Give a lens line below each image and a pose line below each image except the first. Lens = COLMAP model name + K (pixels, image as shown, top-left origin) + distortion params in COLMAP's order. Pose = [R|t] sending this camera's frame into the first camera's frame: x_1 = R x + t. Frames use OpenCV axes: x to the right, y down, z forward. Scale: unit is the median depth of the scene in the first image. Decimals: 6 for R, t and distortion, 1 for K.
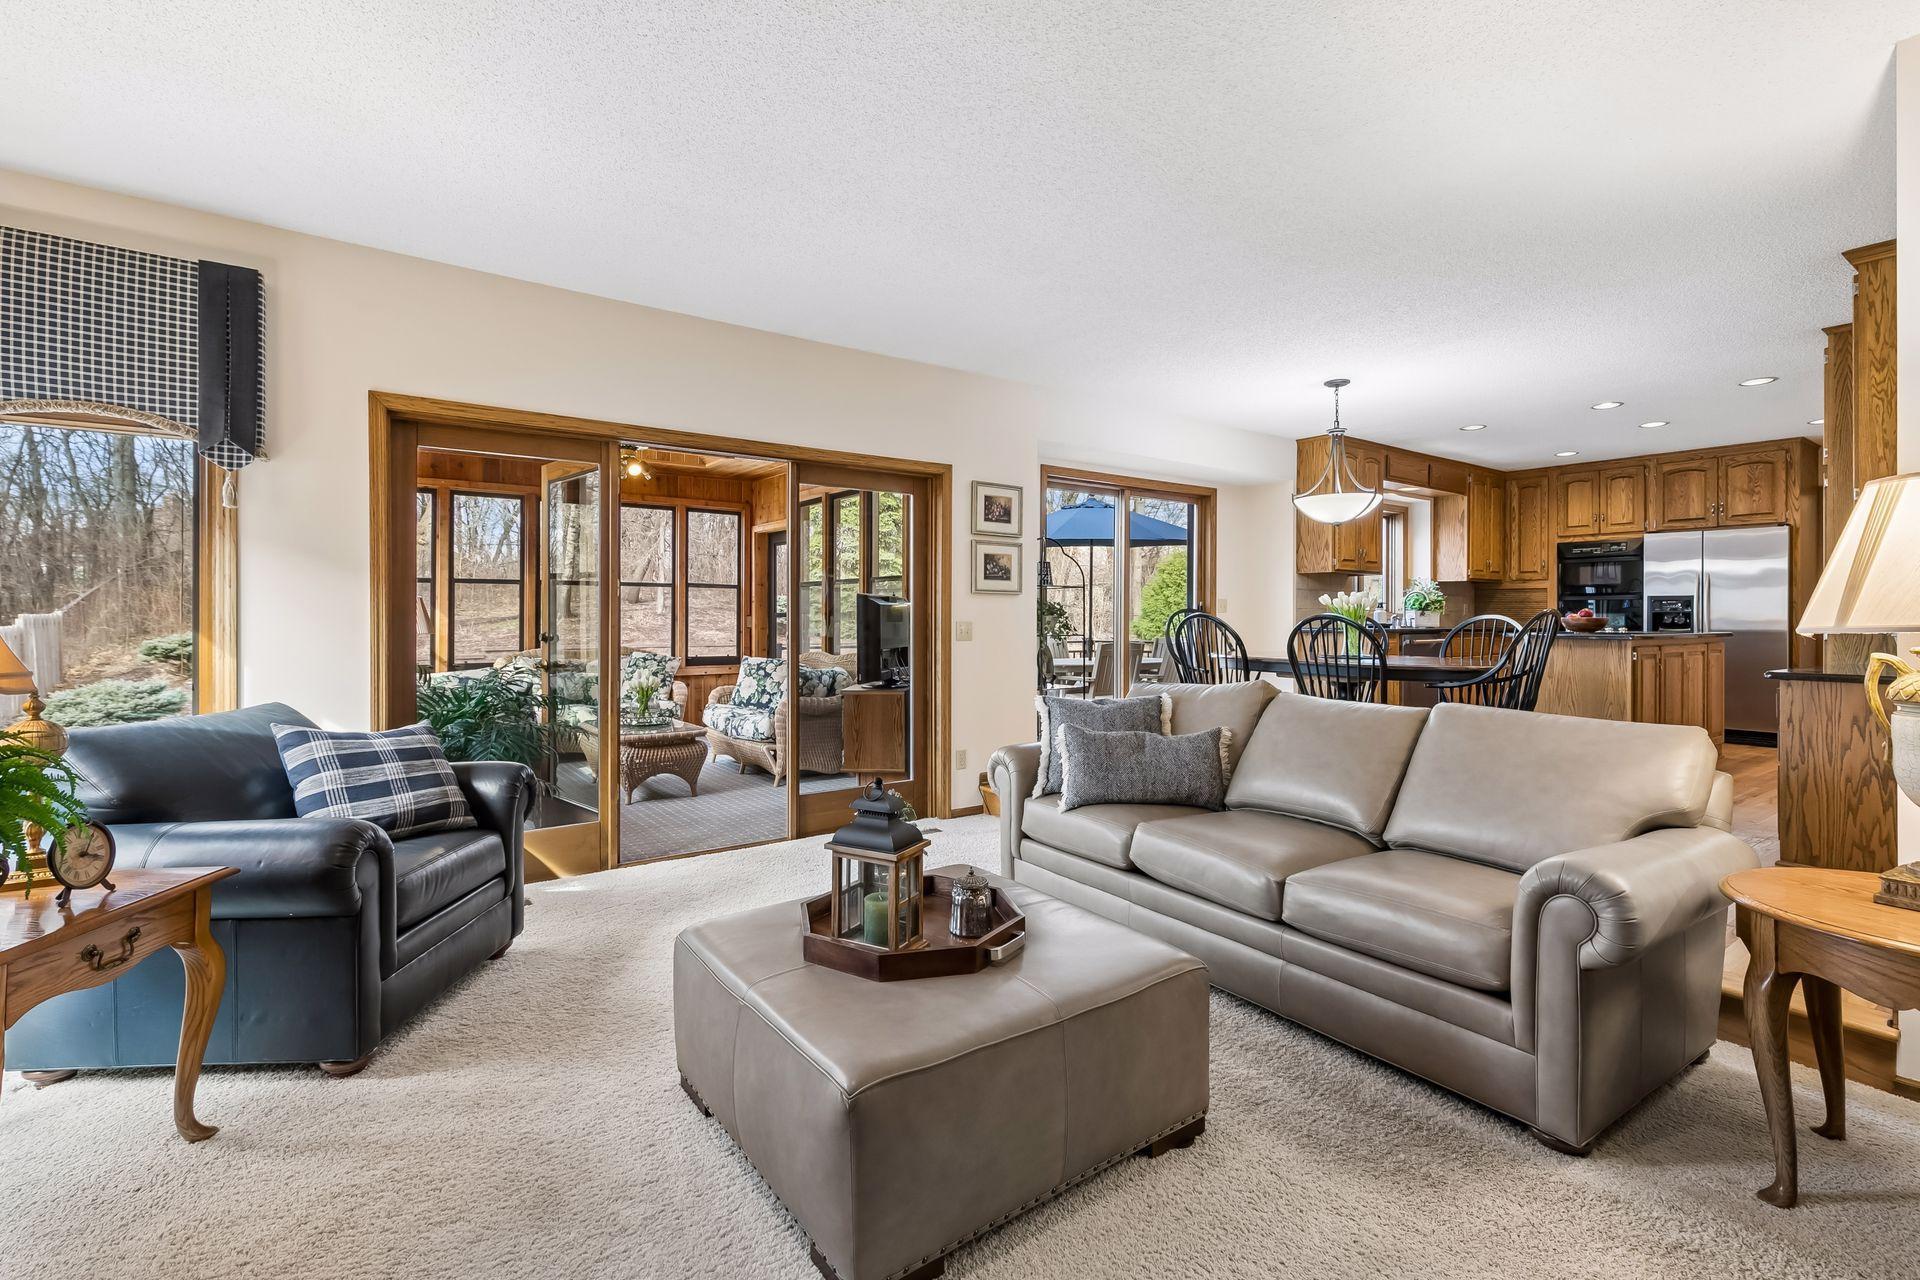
lens RADIAL K [[856.0, 0, 959.9], [0, 856.0, 620.2], [0, 0, 1]] dist [-0.003070, 0.000145]
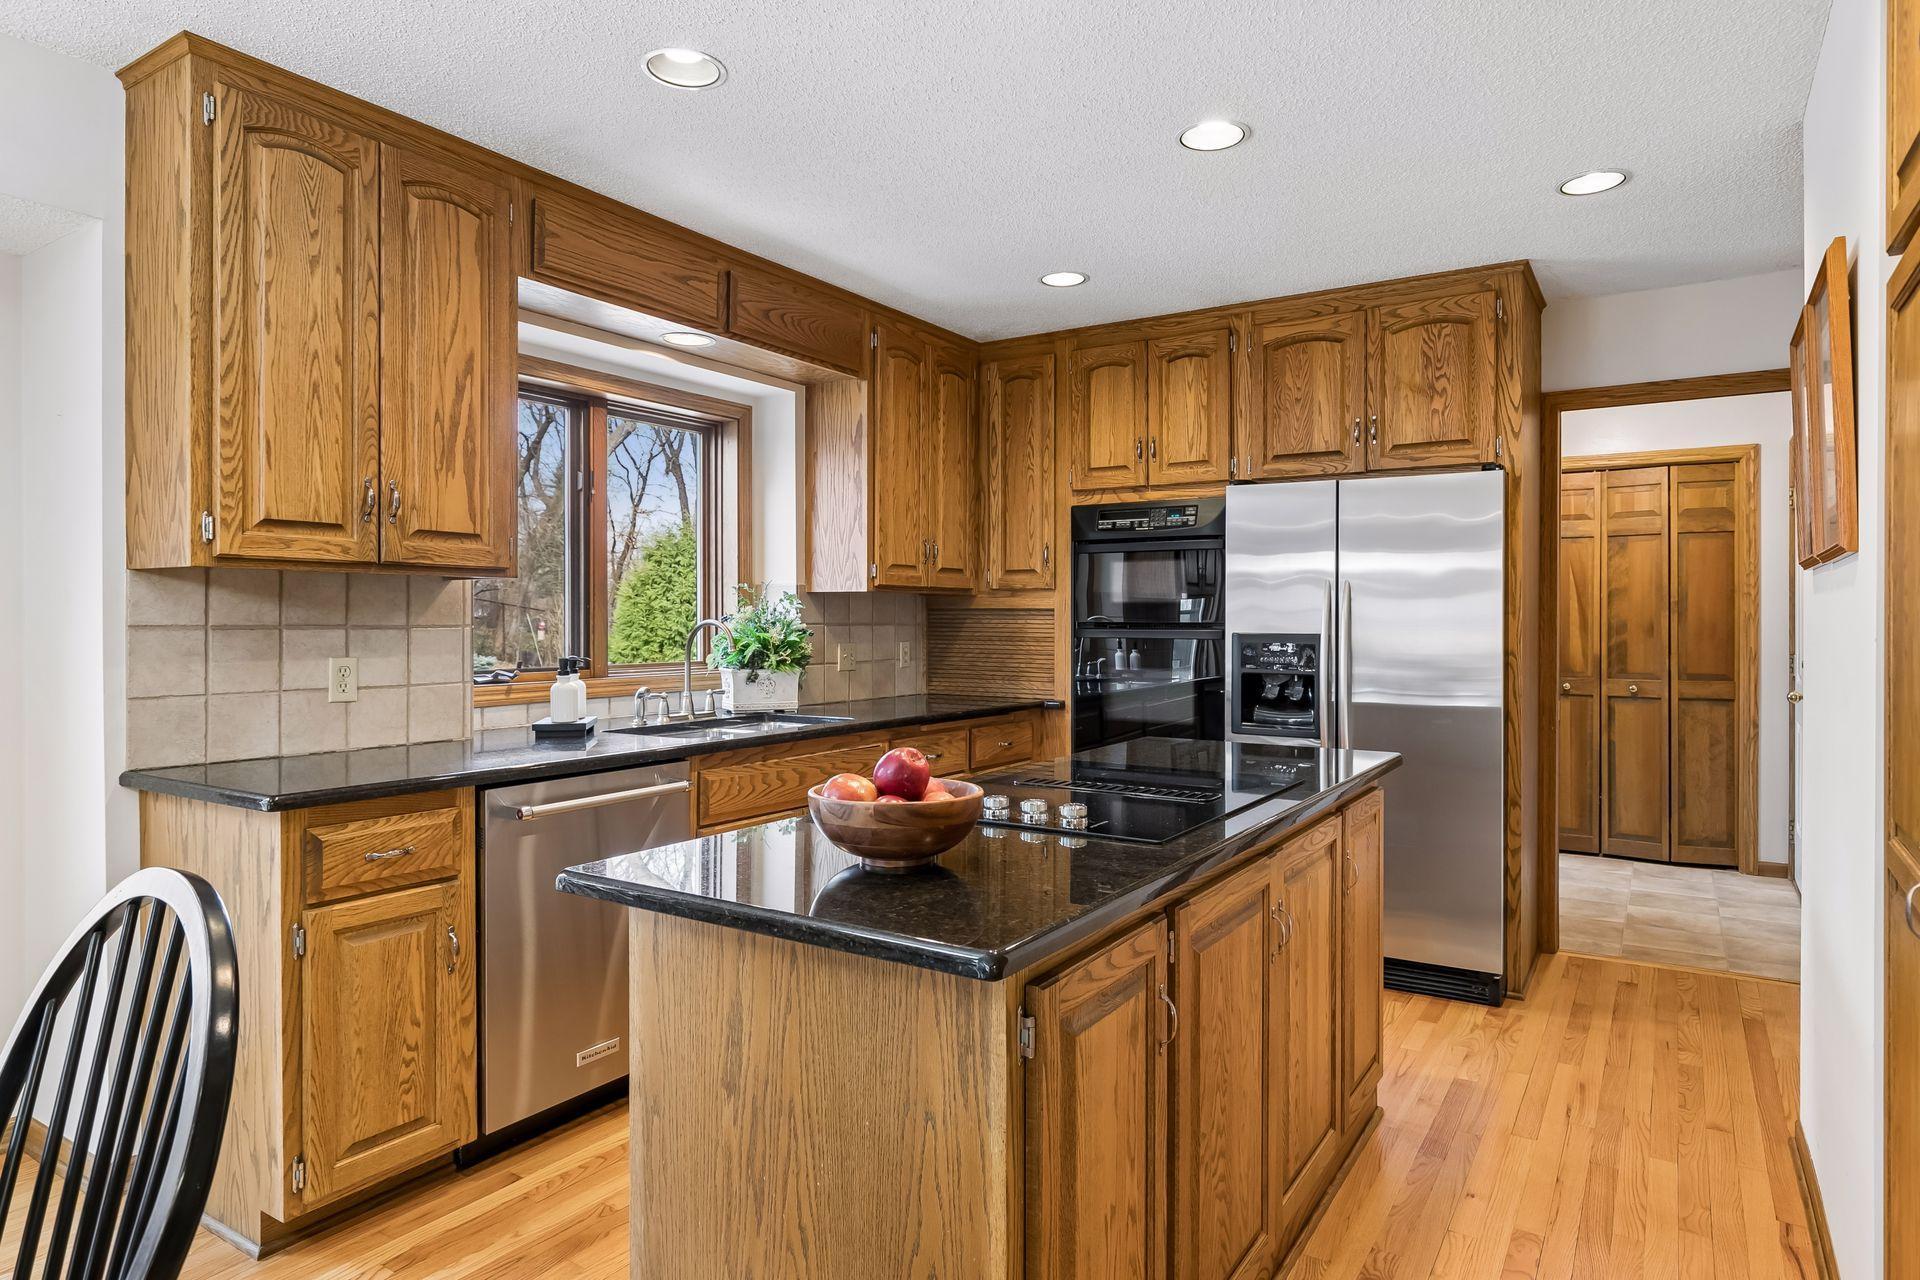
lens RADIAL K [[1108.5, 0, 960.3], [0, 1108.5, 629.1], [0, 0, 1]] dist [-0.001176, -0.000126]
pose [[0.929360, -0.006529, 0.369117, 0.482306], [0.004365, 0.999968, 0.006696, -0.034760], [-0.369149, -0.004612, 0.929359, 0.546416]]
